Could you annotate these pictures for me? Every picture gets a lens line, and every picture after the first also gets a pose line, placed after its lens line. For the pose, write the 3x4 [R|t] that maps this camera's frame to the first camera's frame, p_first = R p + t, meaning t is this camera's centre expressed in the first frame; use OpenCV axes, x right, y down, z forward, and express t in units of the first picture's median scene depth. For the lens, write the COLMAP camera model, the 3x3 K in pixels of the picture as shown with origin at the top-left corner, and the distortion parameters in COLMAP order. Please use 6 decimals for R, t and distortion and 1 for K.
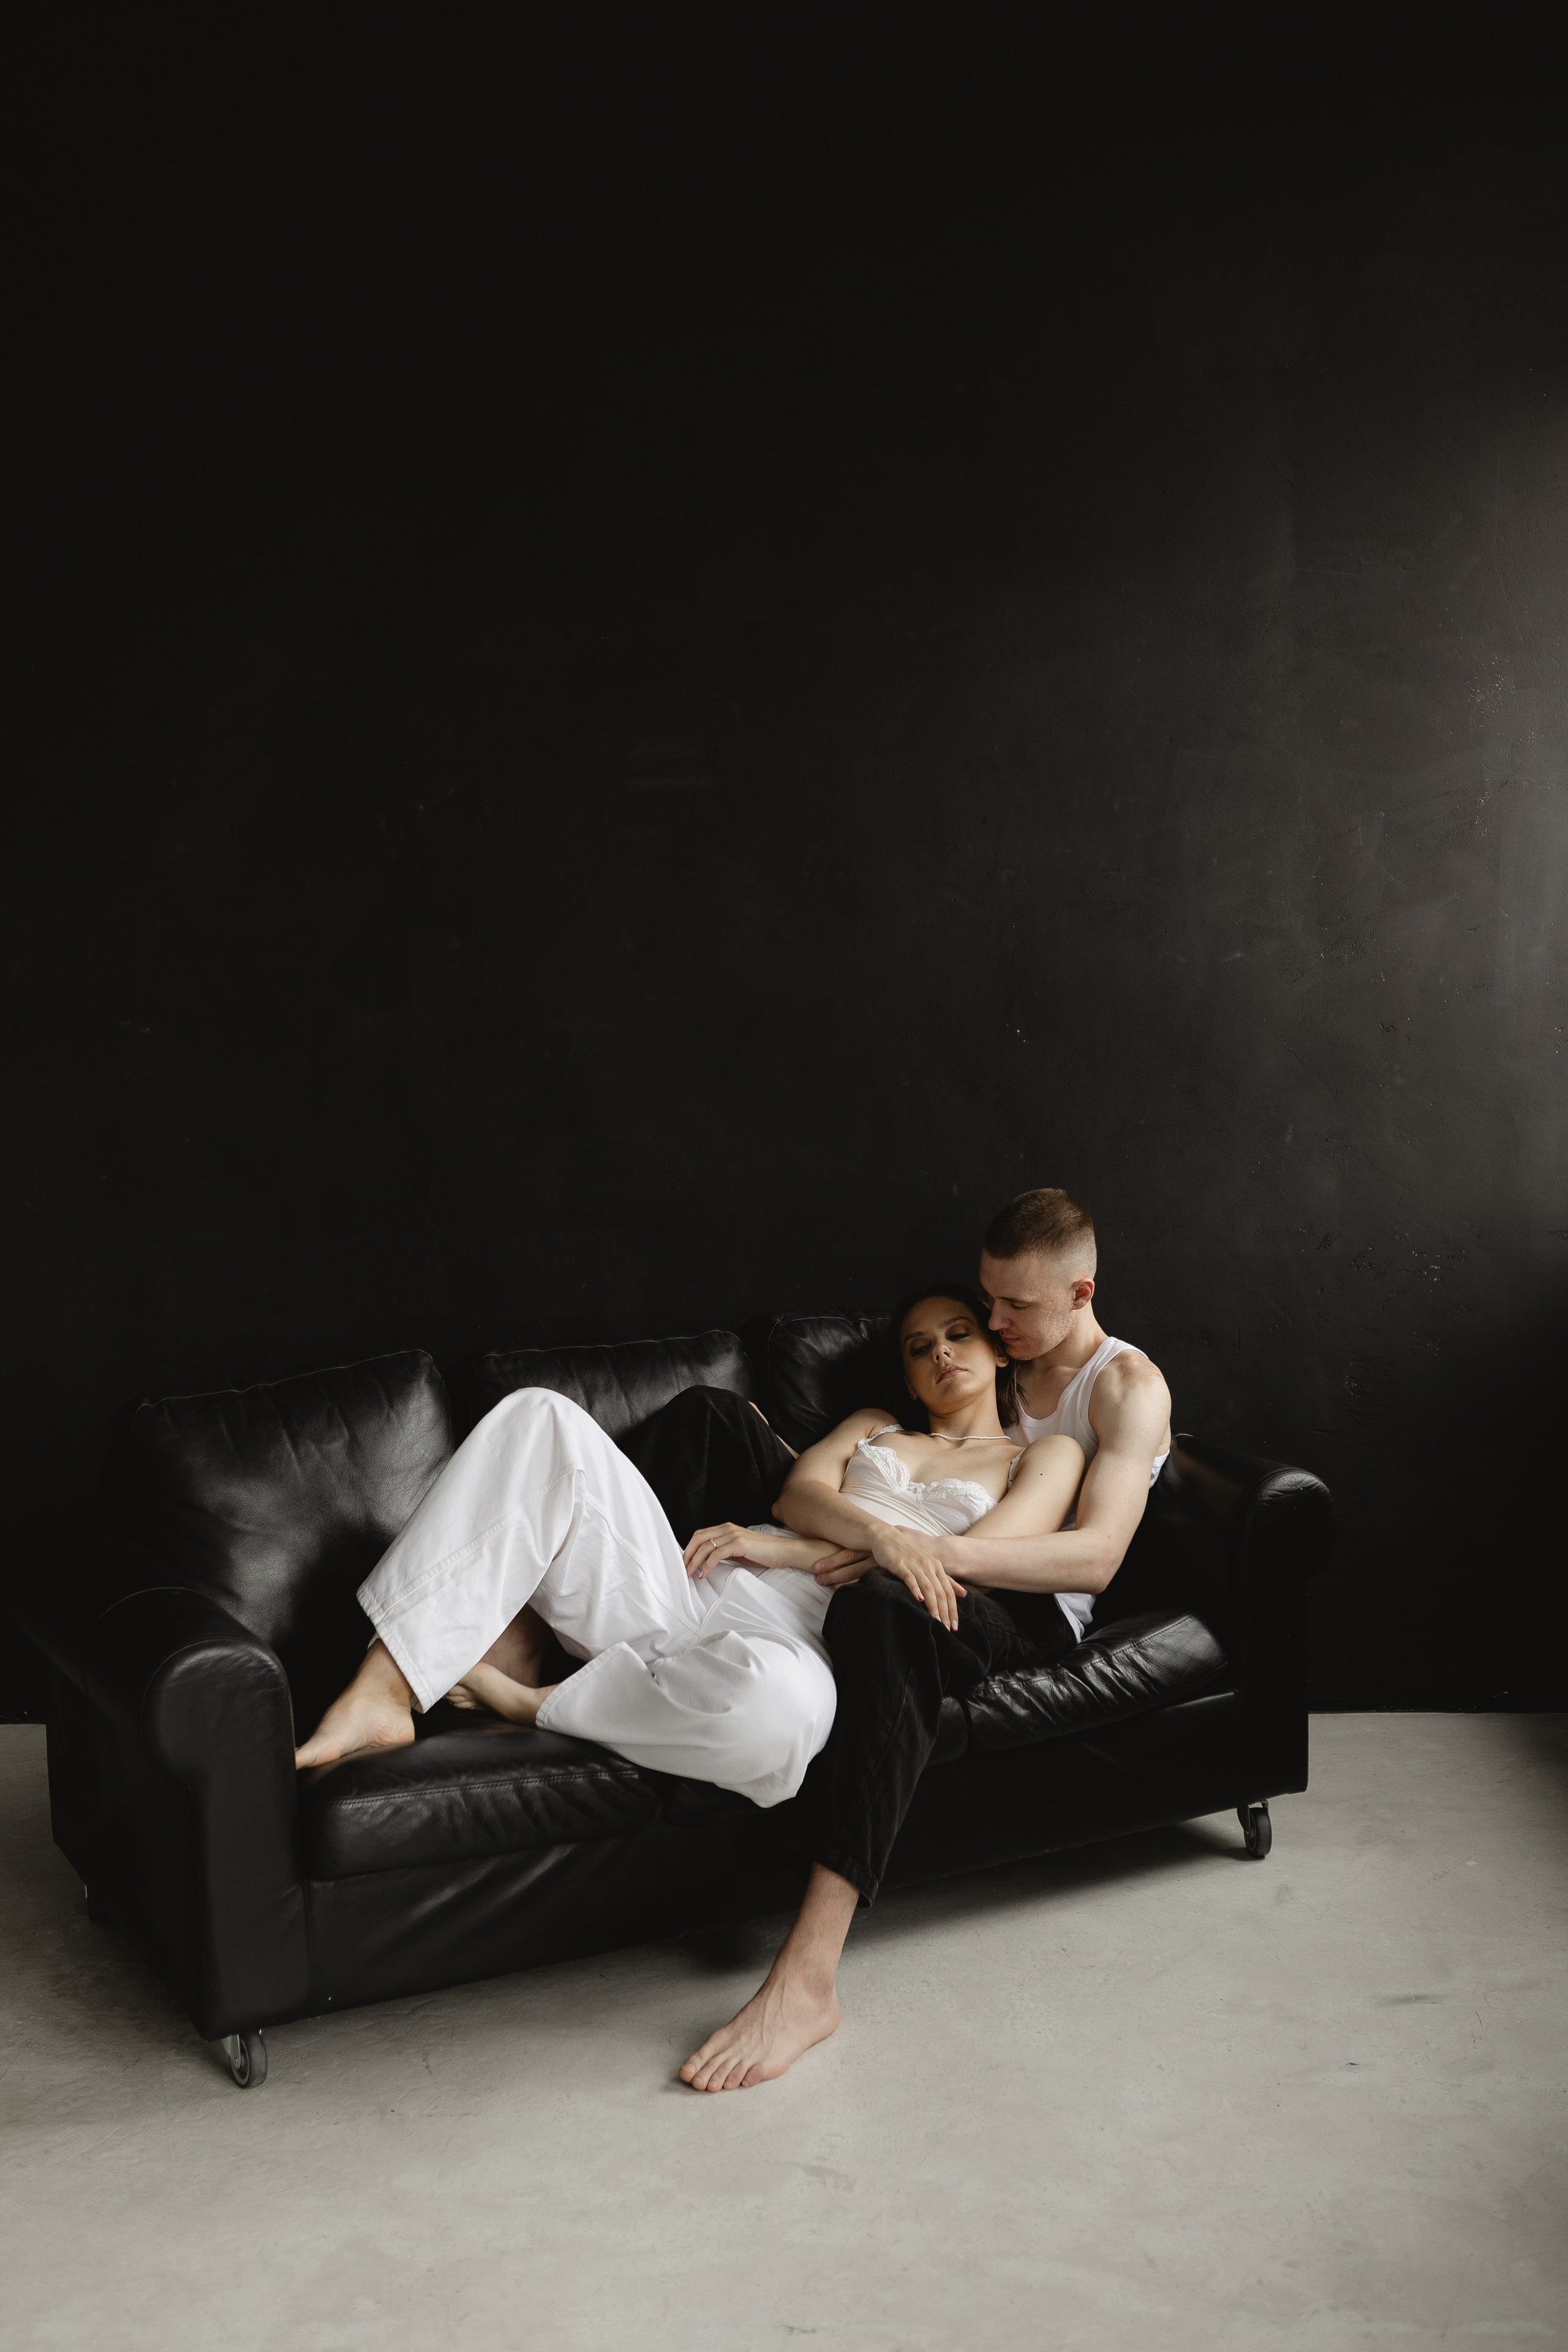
lens RADIAL K [[2606.1, 0, 784.0], [0, 2606.1, 1176.0], [0, 0, 1]] dist [-0.037284, 0.020490]
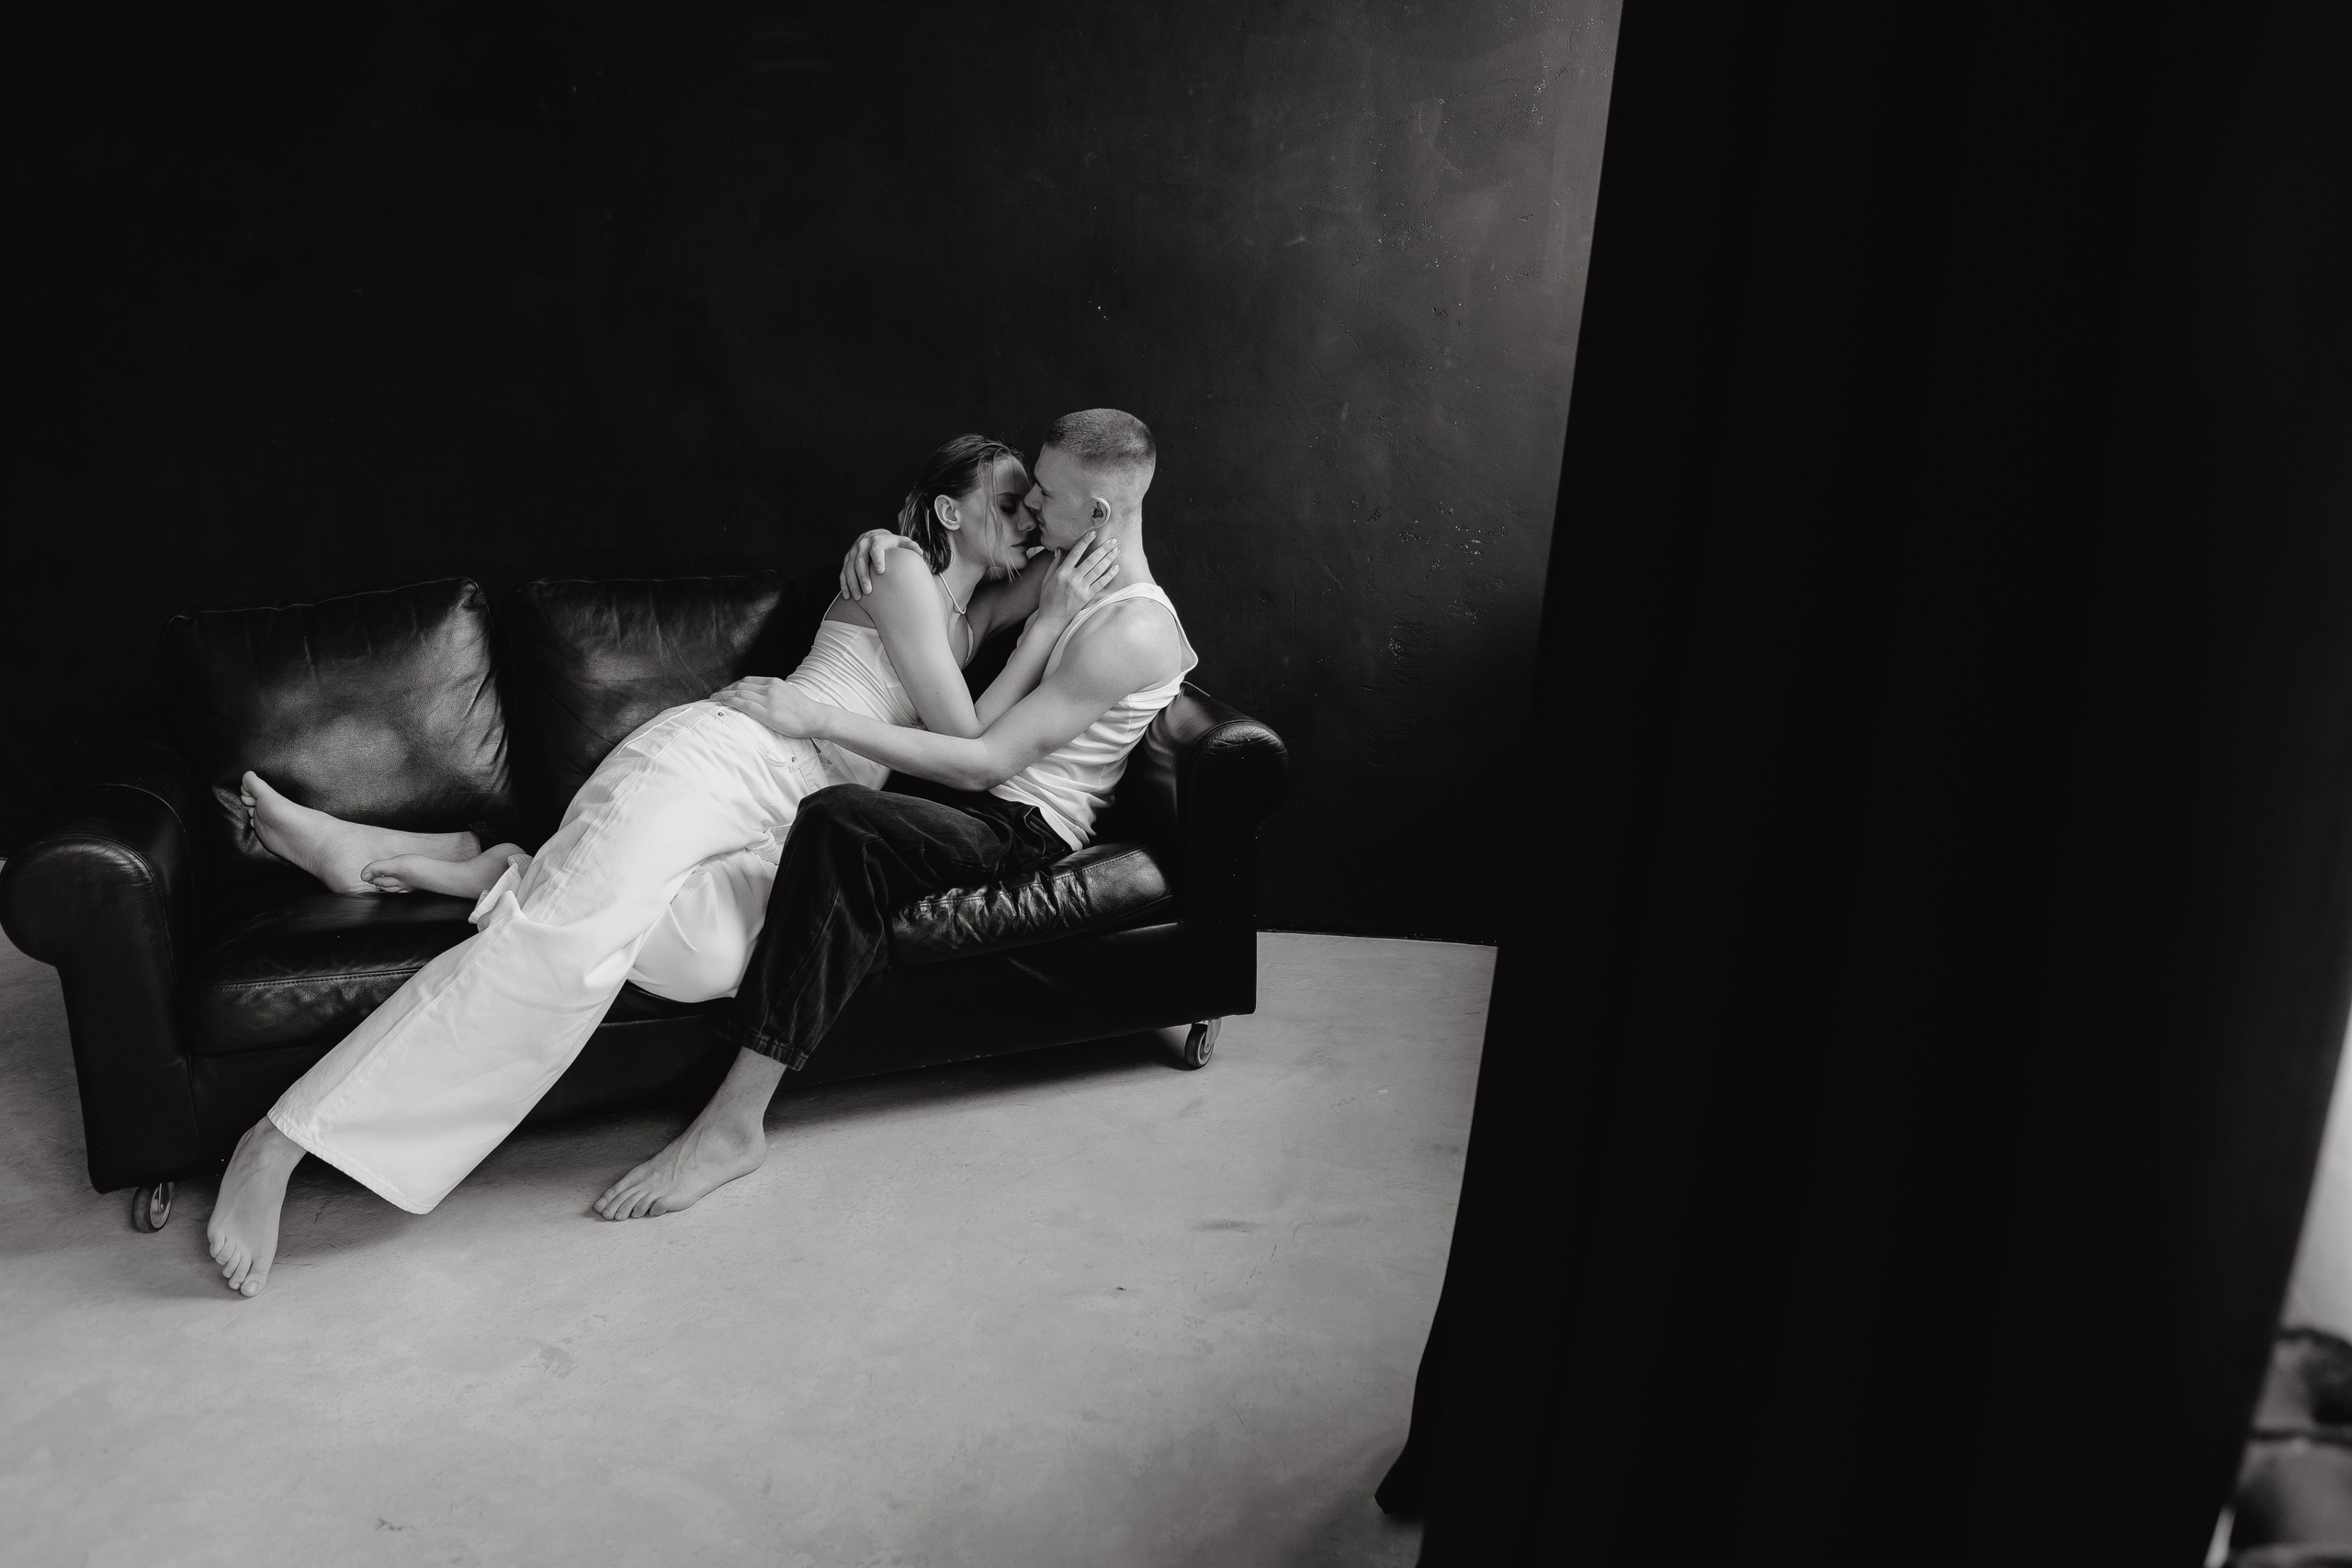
lens RADIAL K [[1893.3, 0, 1170.0], [0, 1893.3, 777.4], [0, 0, 1]] dist [-0.008989, -0.002324]
pose [[0.990997, 0.054183, -0.122433, 0.231025], [-0.034226, 0.986591, 0.159582, 0.010921], [0.129438, -0.153955, 0.979563, 0.203666]]
